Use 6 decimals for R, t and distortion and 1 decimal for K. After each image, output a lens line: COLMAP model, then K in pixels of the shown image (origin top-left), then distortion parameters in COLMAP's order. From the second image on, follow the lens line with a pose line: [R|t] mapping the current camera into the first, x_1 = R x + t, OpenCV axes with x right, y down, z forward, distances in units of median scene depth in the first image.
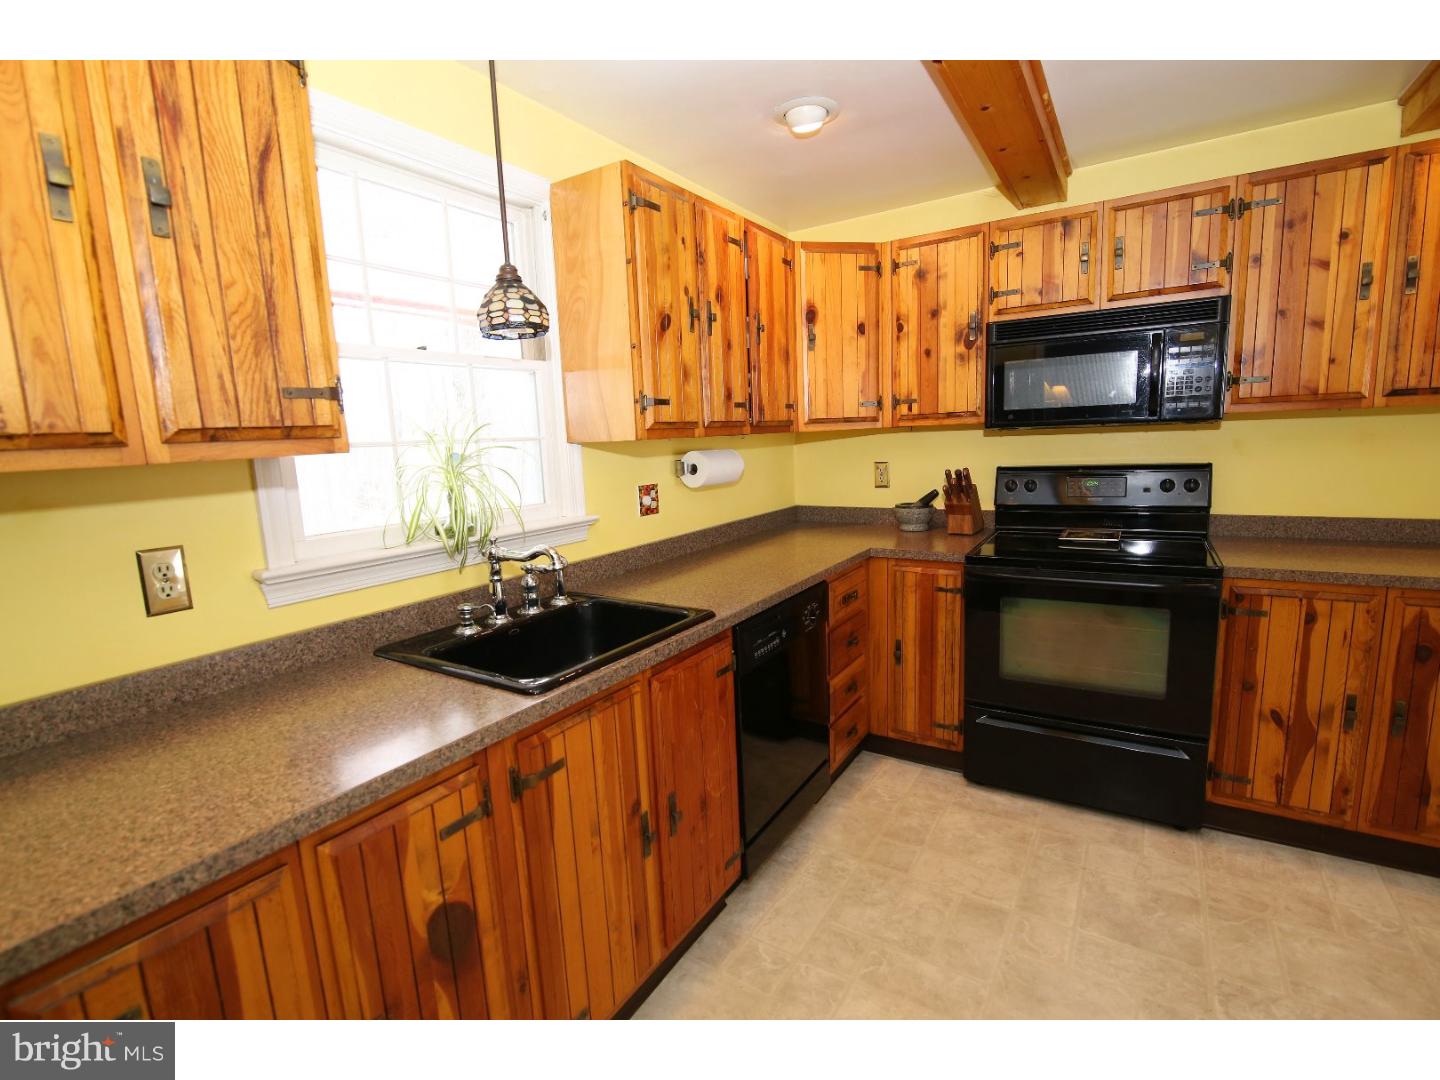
lens RADIAL K [[658.3, 0, 719.5], [0, 658.3, 538.3], [0, 0, 1]] dist [-0.018068, 0.000979]
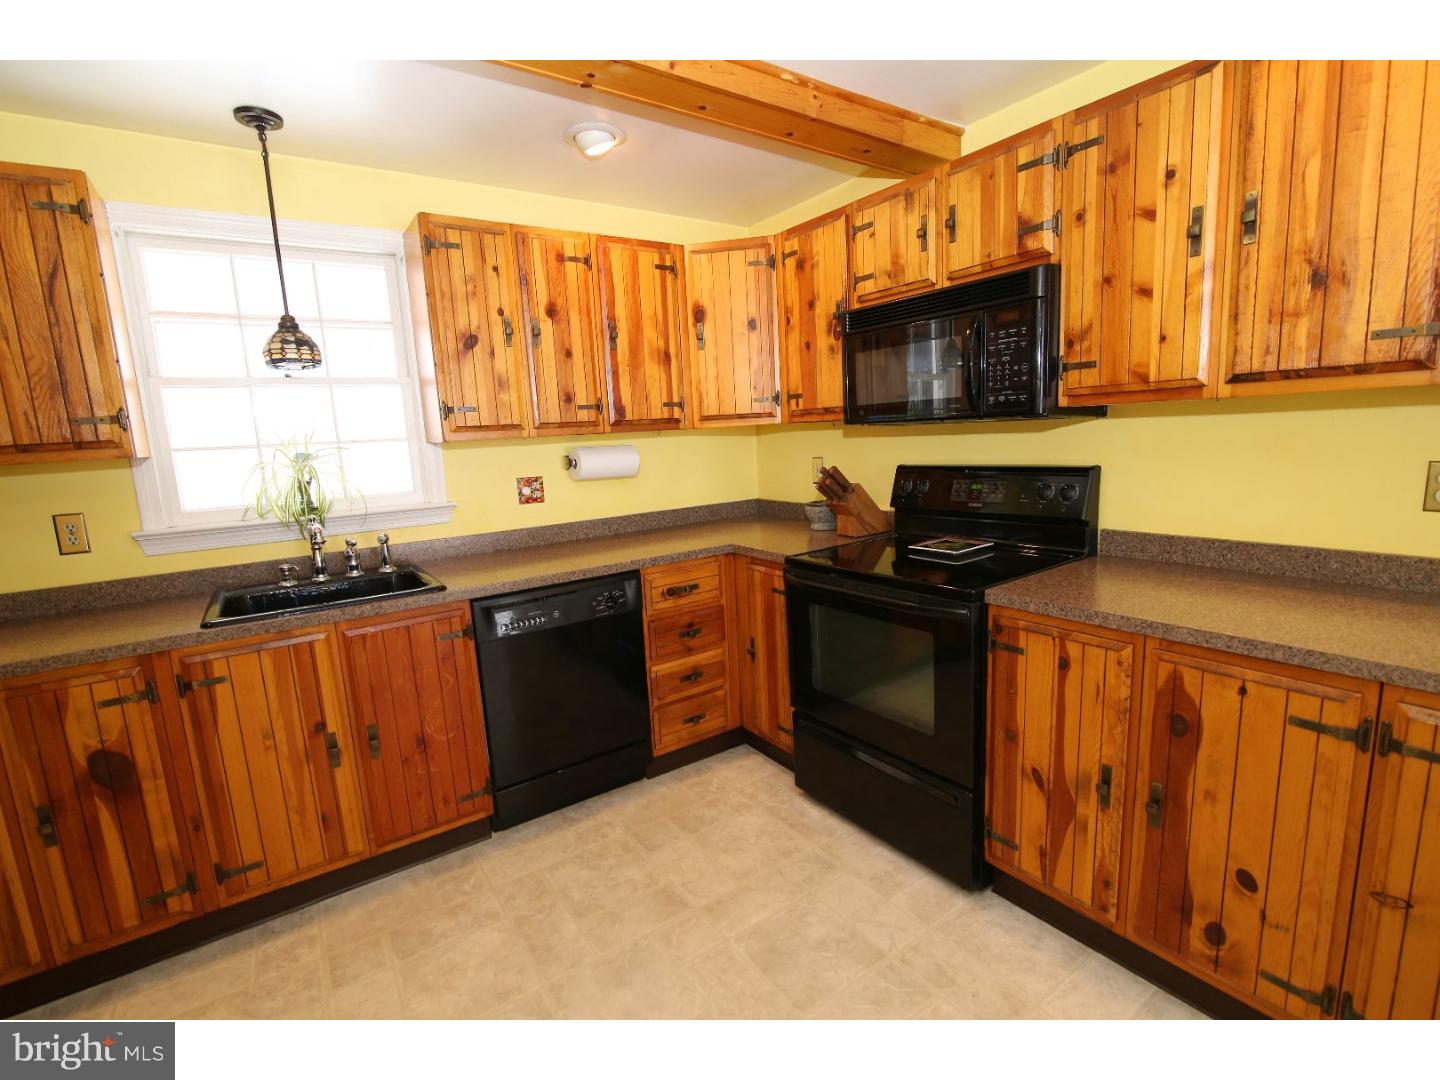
lens RADIAL K [[658.3, 0, 719.2], [0, 658.3, 538.3], [0, 0, 1]] dist [-0.018068, 0.000979]
pose [[0.921445, 0.059466, -0.383932, 0.782969], [-0.049556, 0.998134, 0.035664, -0.038341], [0.385337, -0.013837, 0.922672, 0.075915]]
